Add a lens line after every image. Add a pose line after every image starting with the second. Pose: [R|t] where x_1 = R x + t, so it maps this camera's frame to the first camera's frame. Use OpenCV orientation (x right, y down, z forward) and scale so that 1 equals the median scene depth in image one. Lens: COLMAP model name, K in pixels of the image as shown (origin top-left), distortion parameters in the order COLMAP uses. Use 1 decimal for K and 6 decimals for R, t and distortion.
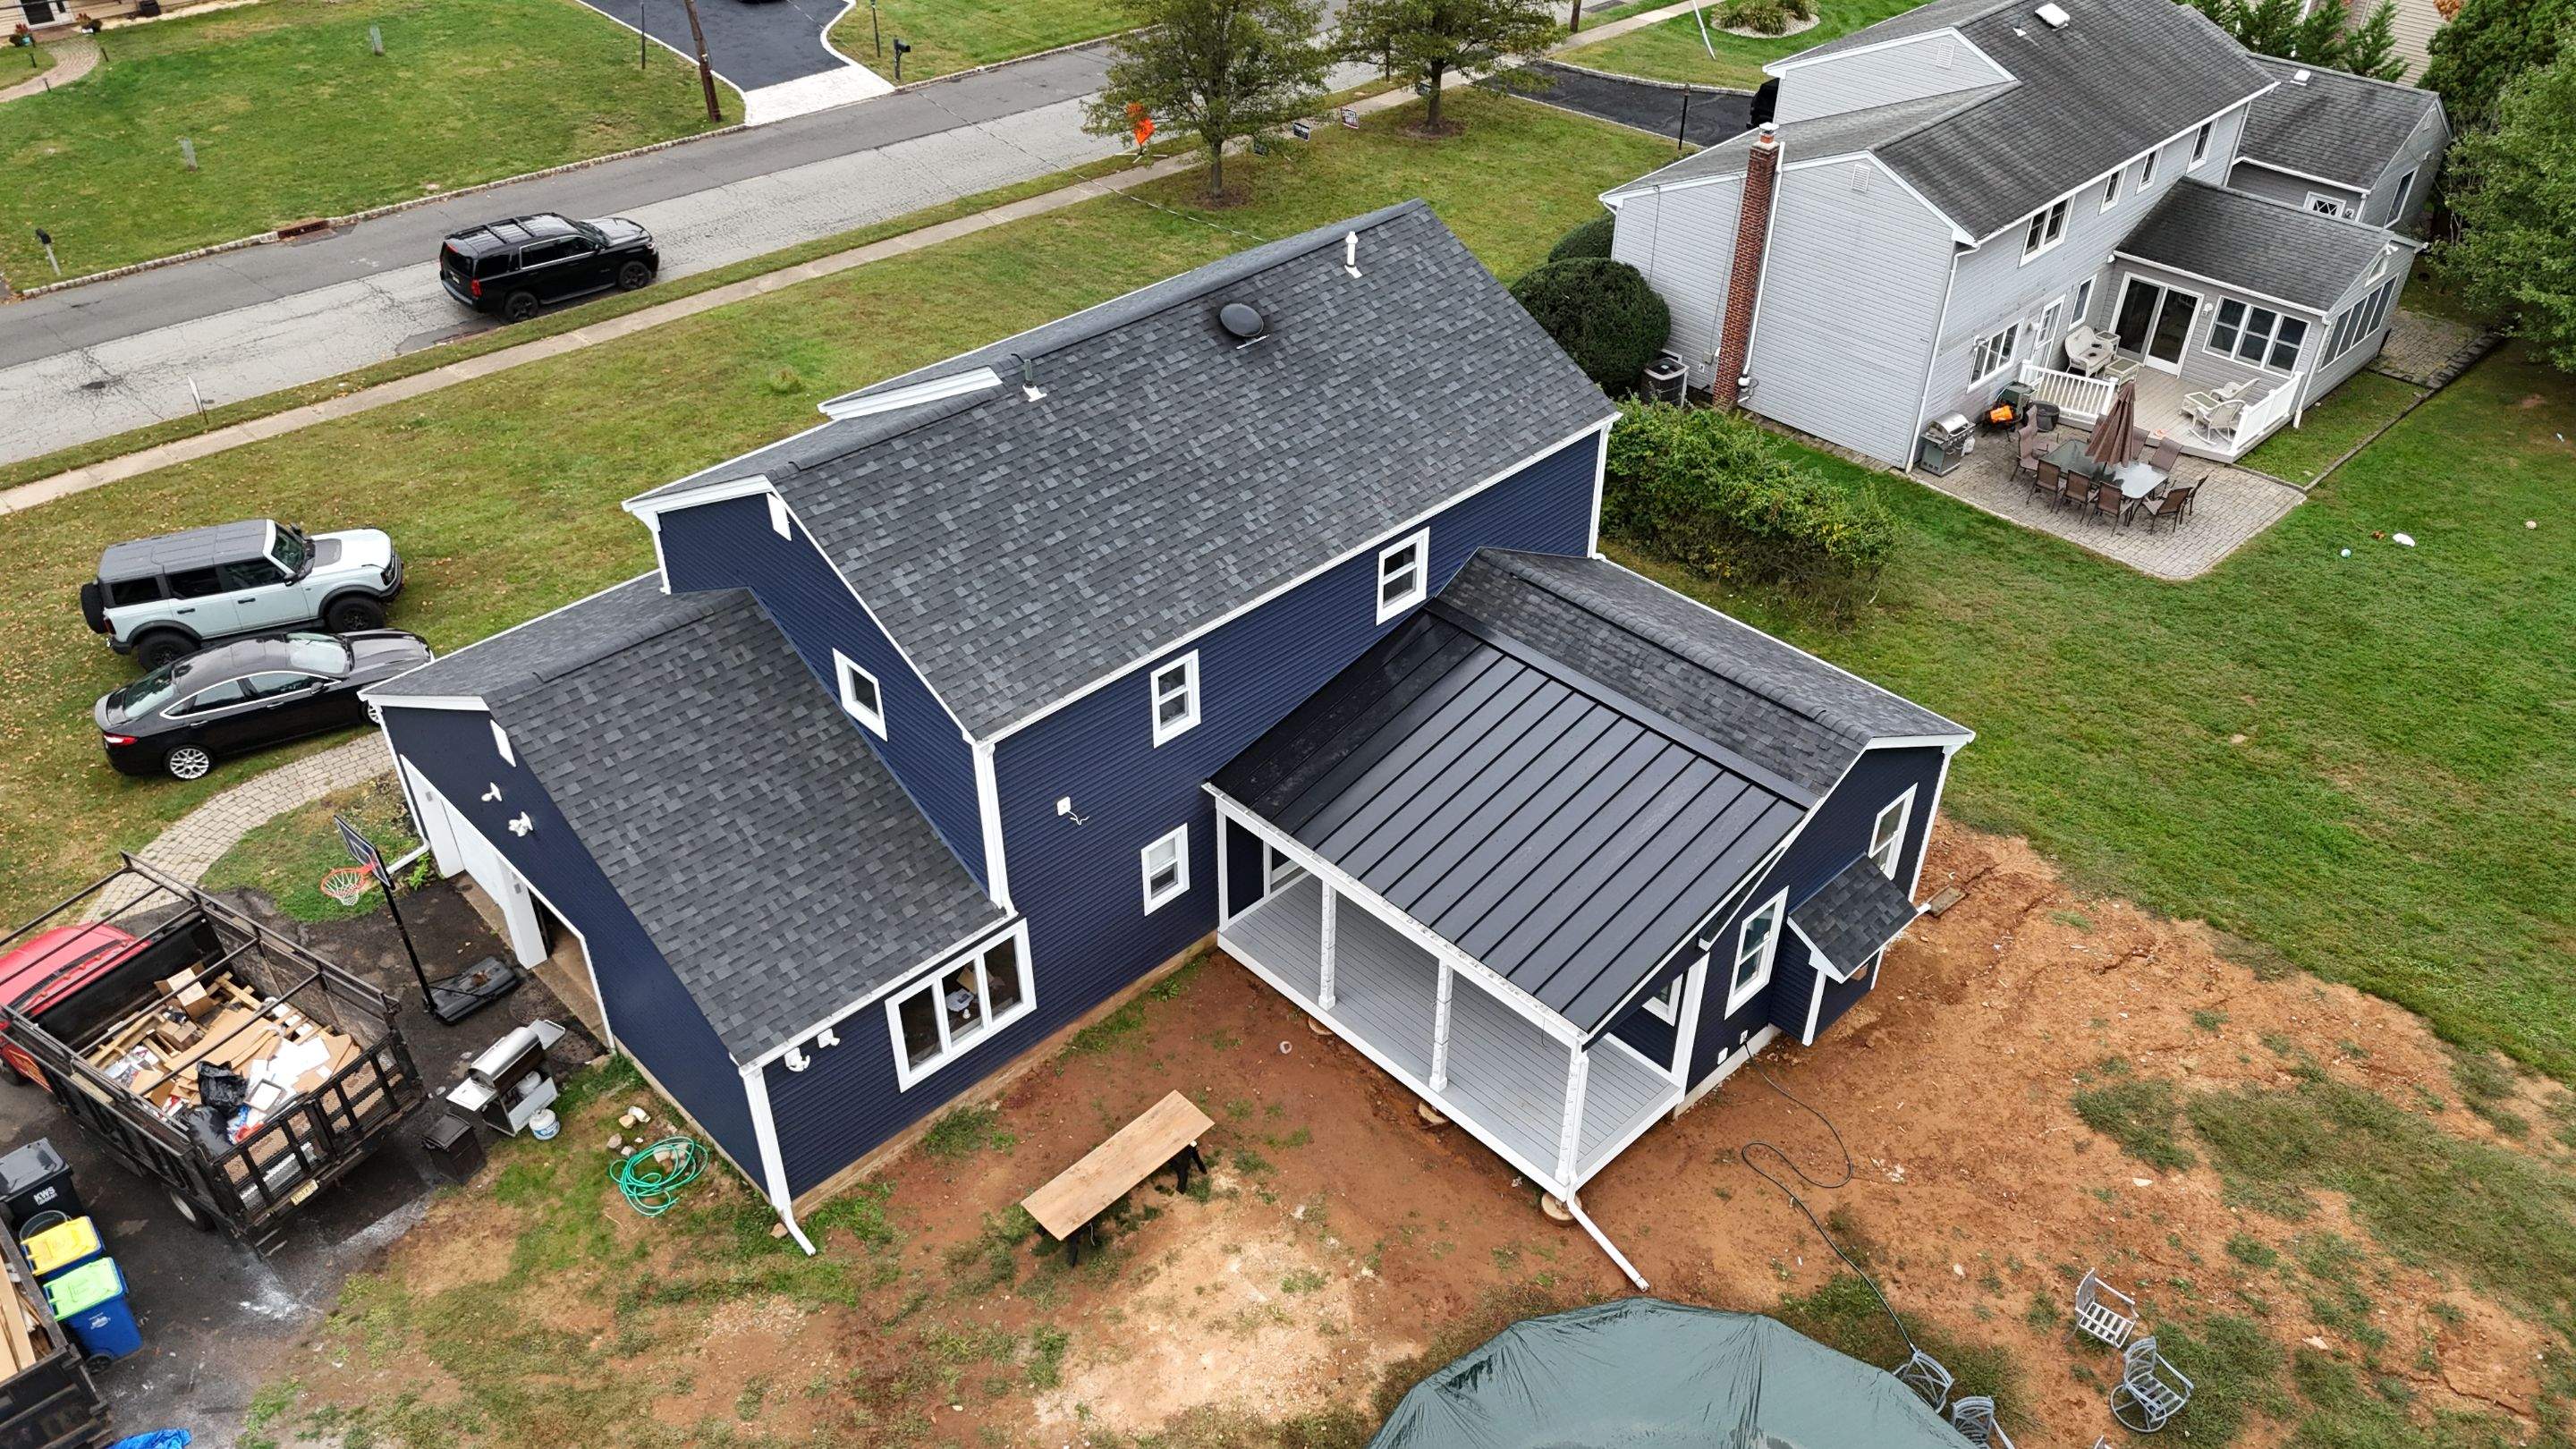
lens RADIAL K [[1906.7, 0, 1298.9], [0, 1906.7, 729.1], [0, 0, 1]] dist [0.065510, 0.000473]
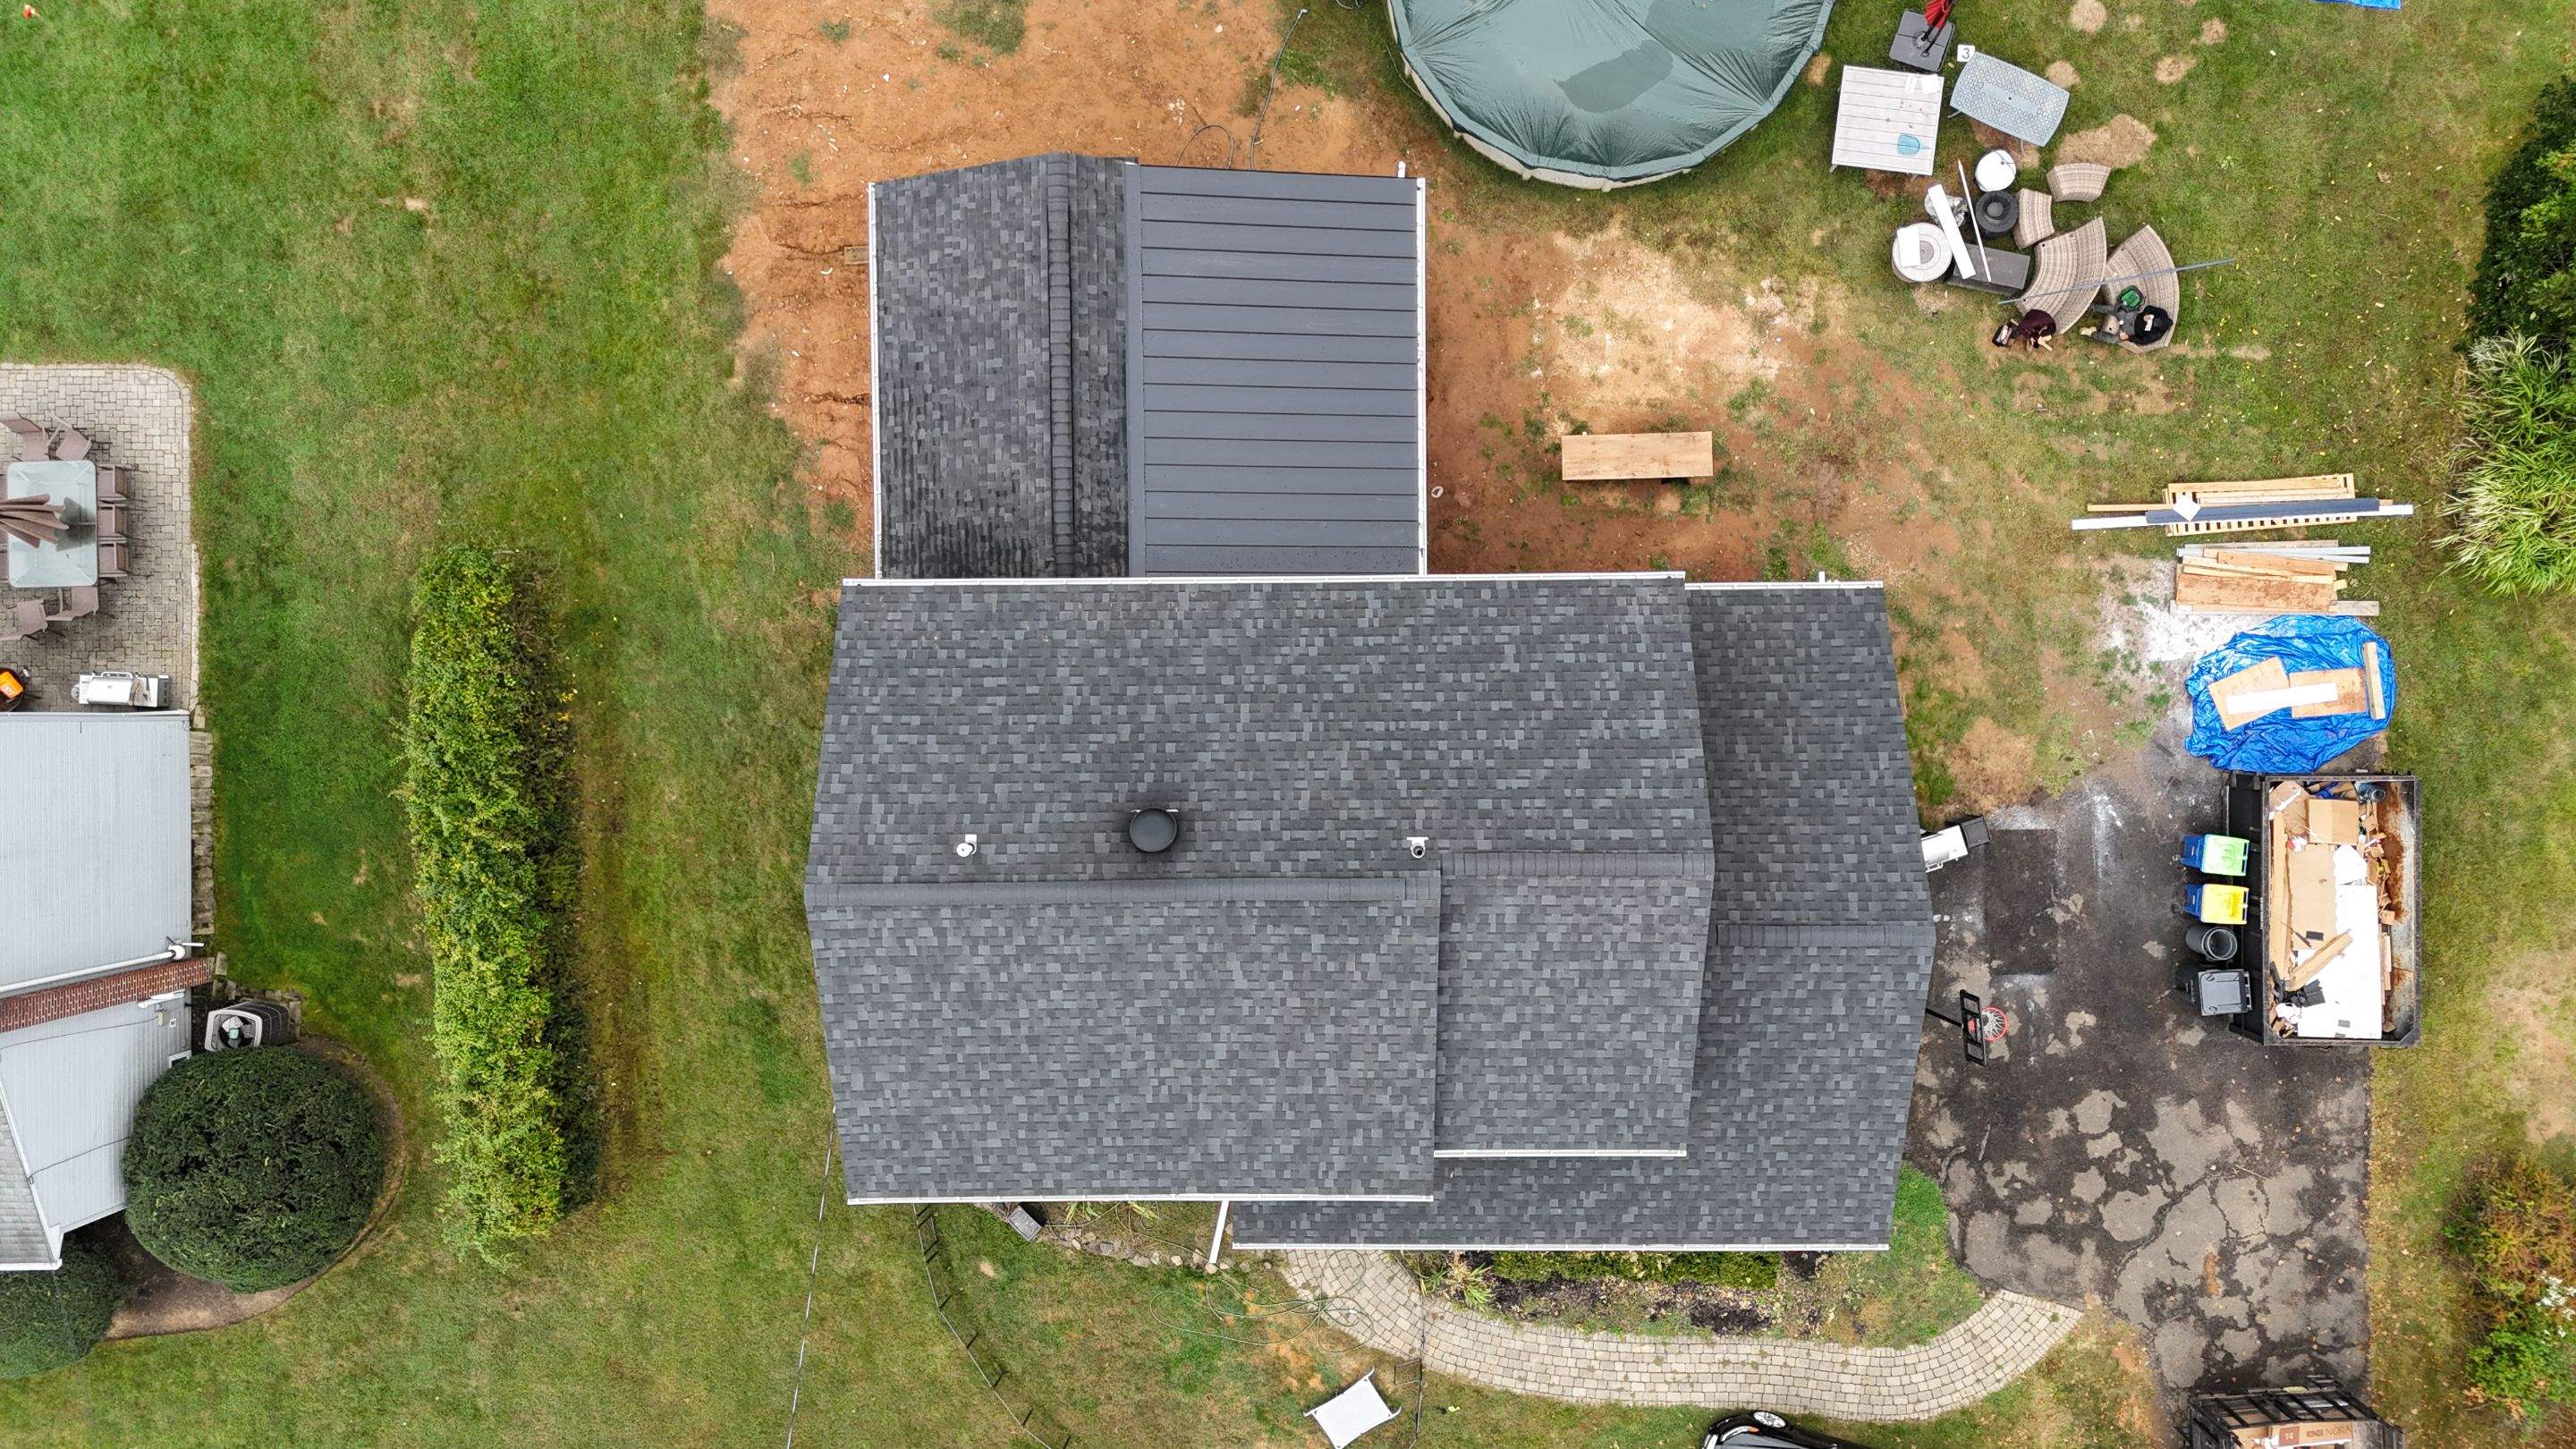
lens RADIAL K [[1905.0, 0, 1288.0], [0, 1905.0, 724.5], [0, 0, 1]] dist [0.052780, -0.002913]
pose [[-0.719541, -0.694445, 0.002566, -0.048800], [0.424172, -0.436570, 0.793401, -0.999700], [-0.549853, 0.571973, 0.608694, 0.399134]]
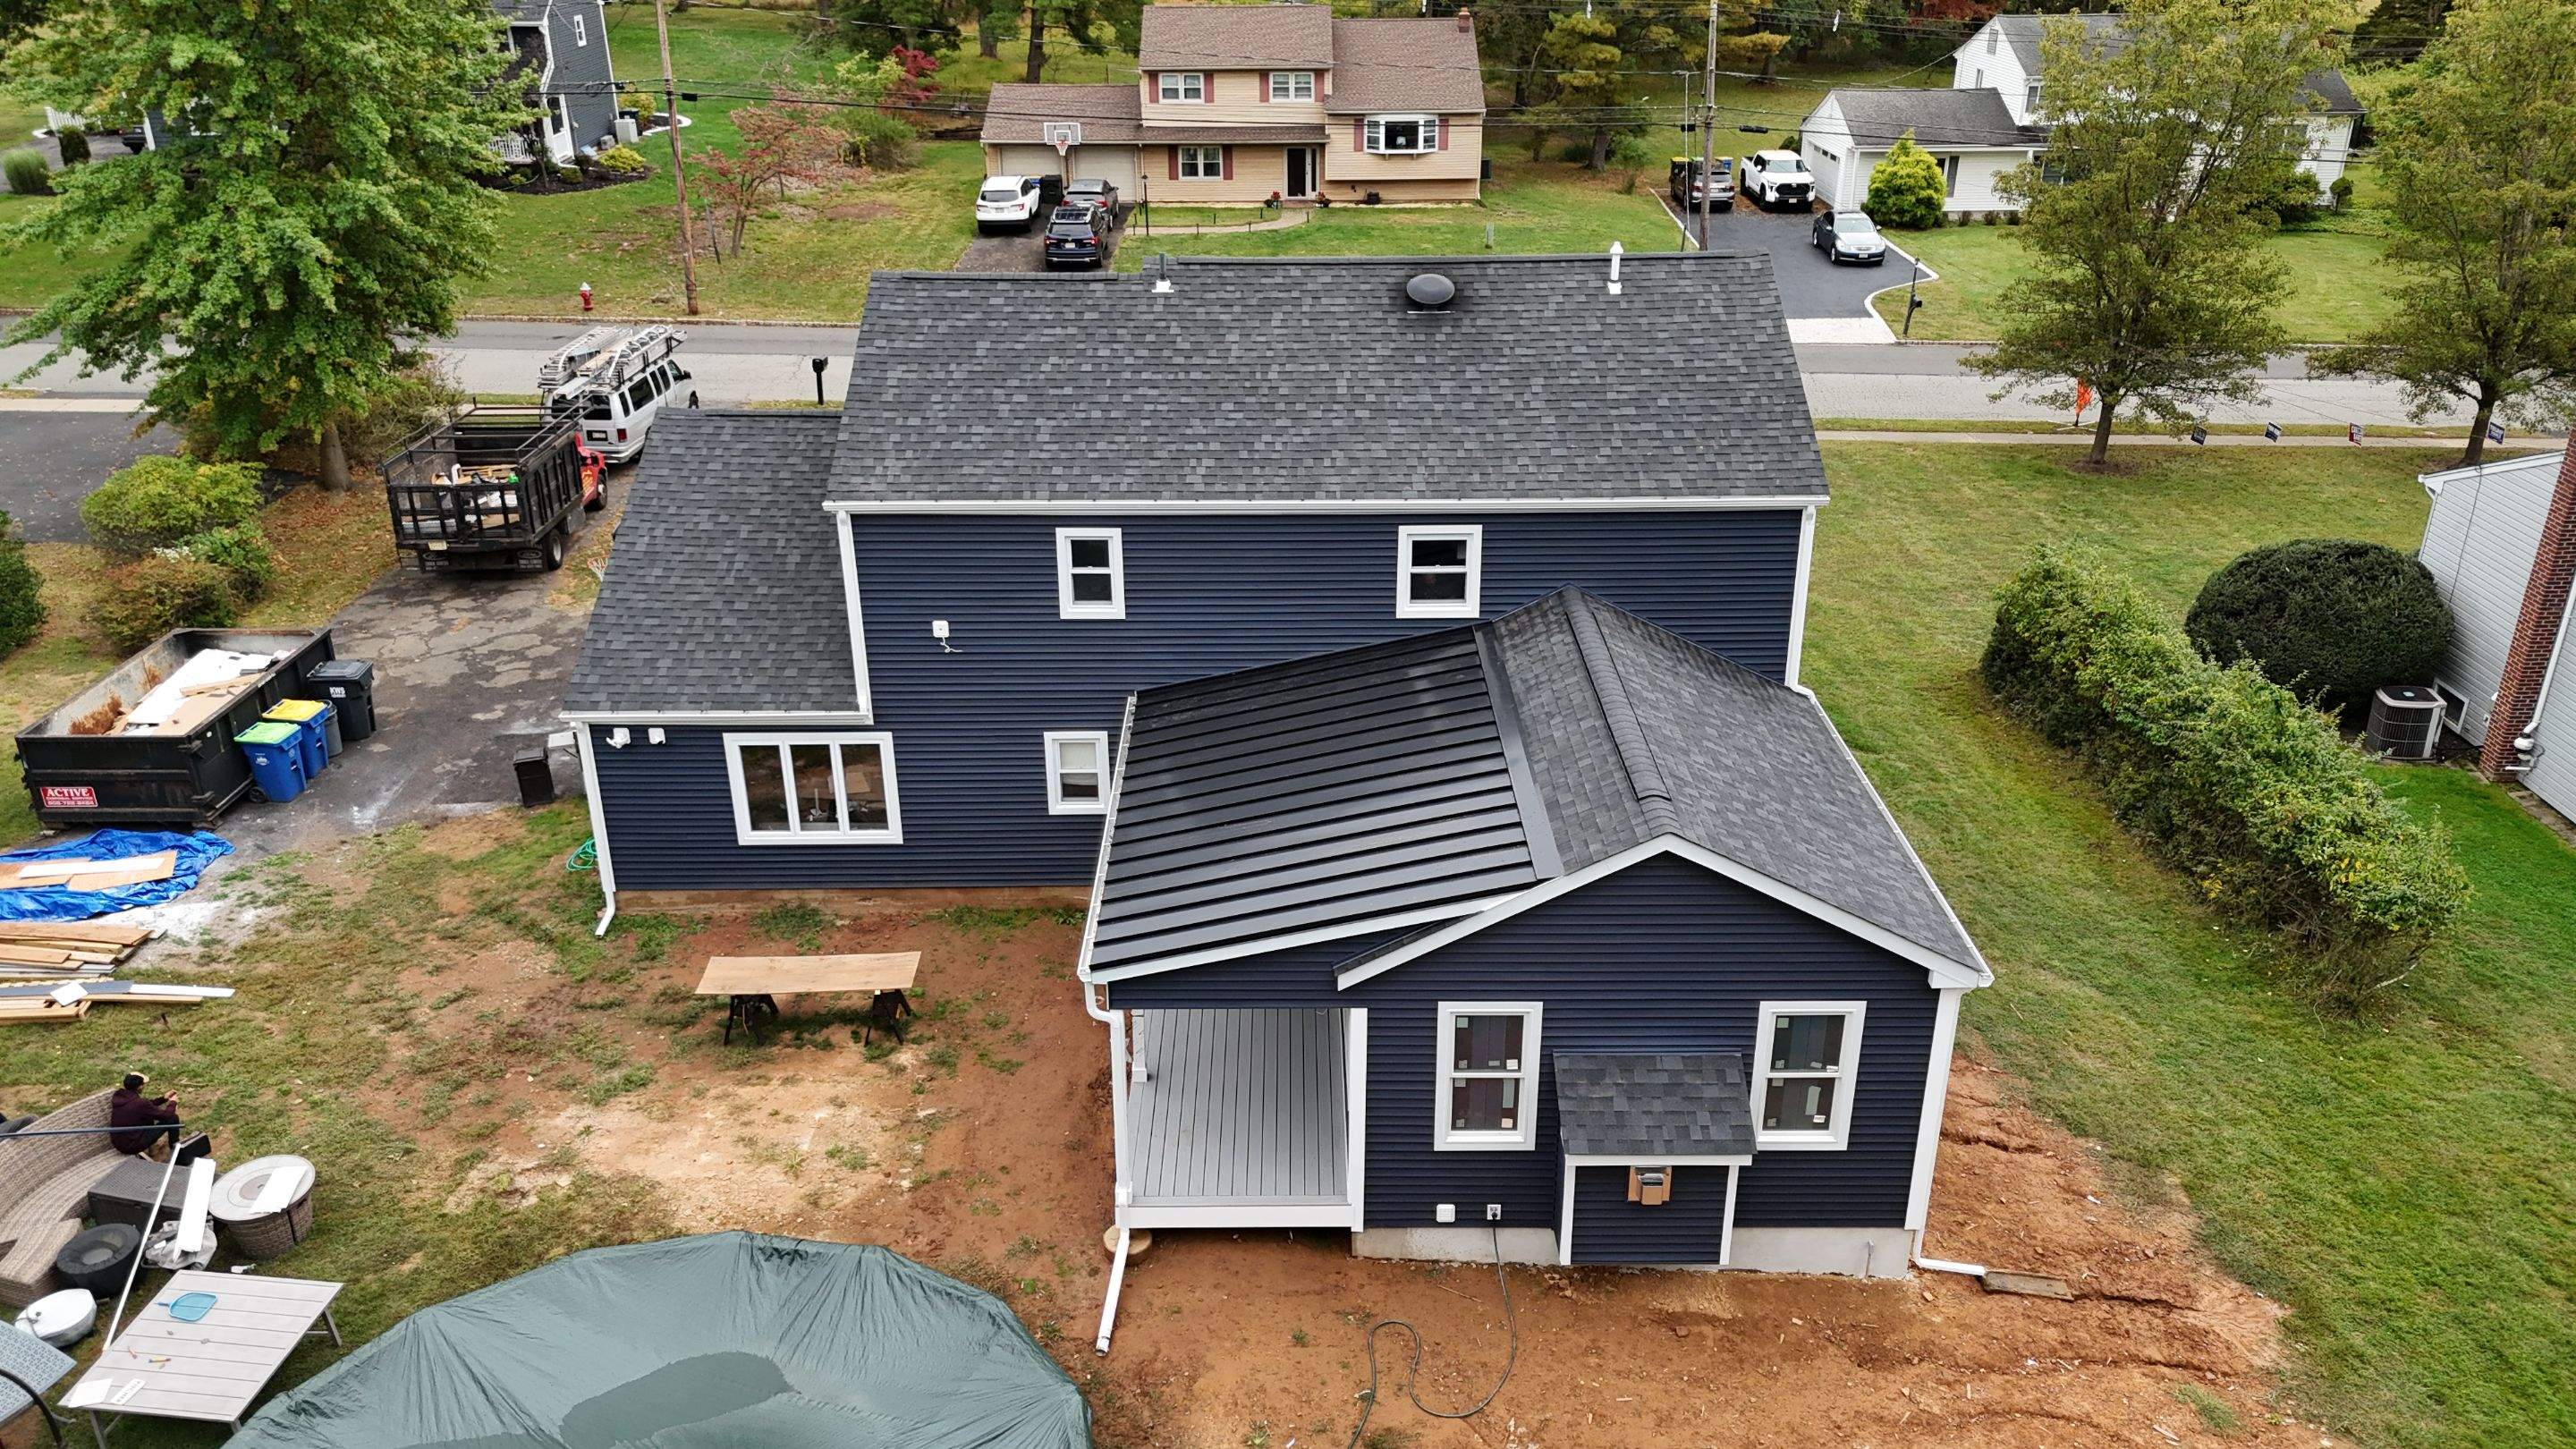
lens RADIAL K [[1918.6, 0, 1288.0], [0, 1918.6, 724.5], [0, 0, 1]] dist [0.038463, 0.001331]
pose [[0.714604, 0.279997, -0.641049, 0.636850], [-0.408152, 0.911132, -0.057021, 0.066507], [0.568114, 0.302392, 0.765379, 0.341494]]
